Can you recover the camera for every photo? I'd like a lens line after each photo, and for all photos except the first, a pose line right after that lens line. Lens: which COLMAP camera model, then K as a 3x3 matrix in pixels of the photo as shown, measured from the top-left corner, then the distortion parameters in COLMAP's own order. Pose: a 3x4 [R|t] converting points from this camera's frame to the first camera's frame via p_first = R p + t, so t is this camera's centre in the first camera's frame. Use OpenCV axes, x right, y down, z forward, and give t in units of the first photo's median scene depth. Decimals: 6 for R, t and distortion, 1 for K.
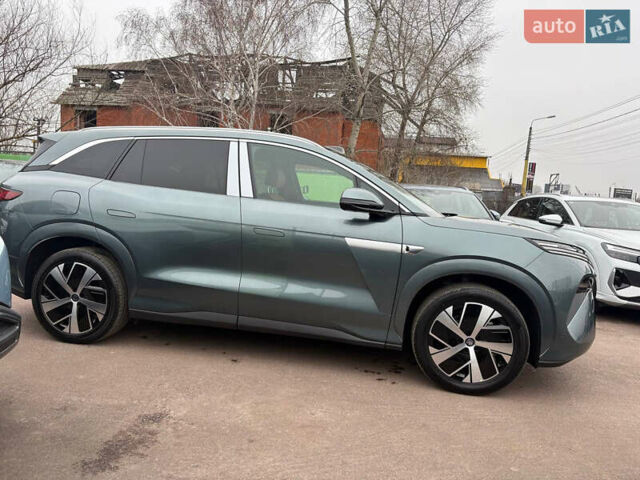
lens RADIAL K [[489.2, 0, 320.7], [0, 489.2, 244.9], [0, 0, 1]] dist [0.046823, -0.059479]
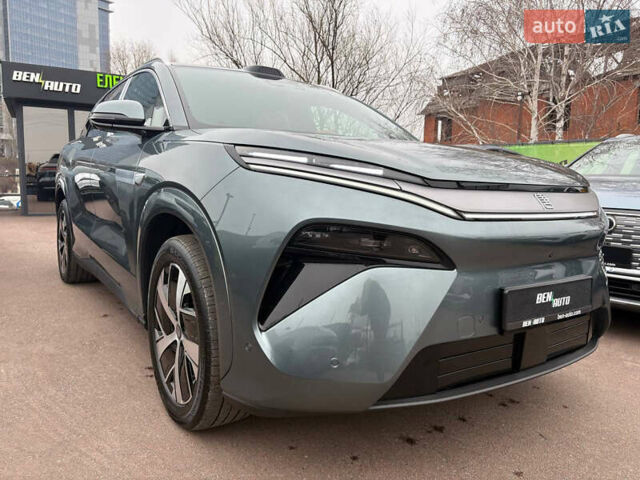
lens RADIAL K [[489.2, 0, 325.6], [0, 489.2, 241.0], [0, 0, 1]] dist [0.046823, -0.059479]
pose [[0.700396, 0.041844, -0.712527, 0.822534], [-0.060877, 0.998145, -0.001223, 0.077396], [0.711154, 0.044233, 0.701643, 0.689949]]
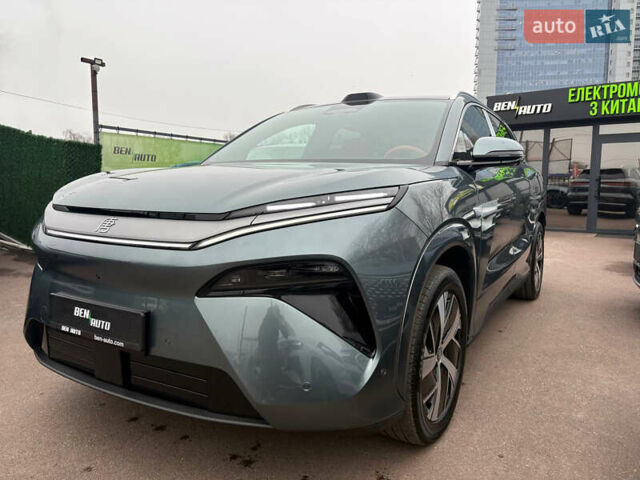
lens RADIAL K [[489.2, 0, 316.5], [0, 489.2, 238.7], [0, 0, 1]] dist [0.046823, -0.059479]
pose [[-0.381765, 0.034547, -0.923614, 1.019893], [-0.127740, 0.987739, 0.089745, -0.038773], [0.915390, 0.152244, -0.372671, 1.600291]]
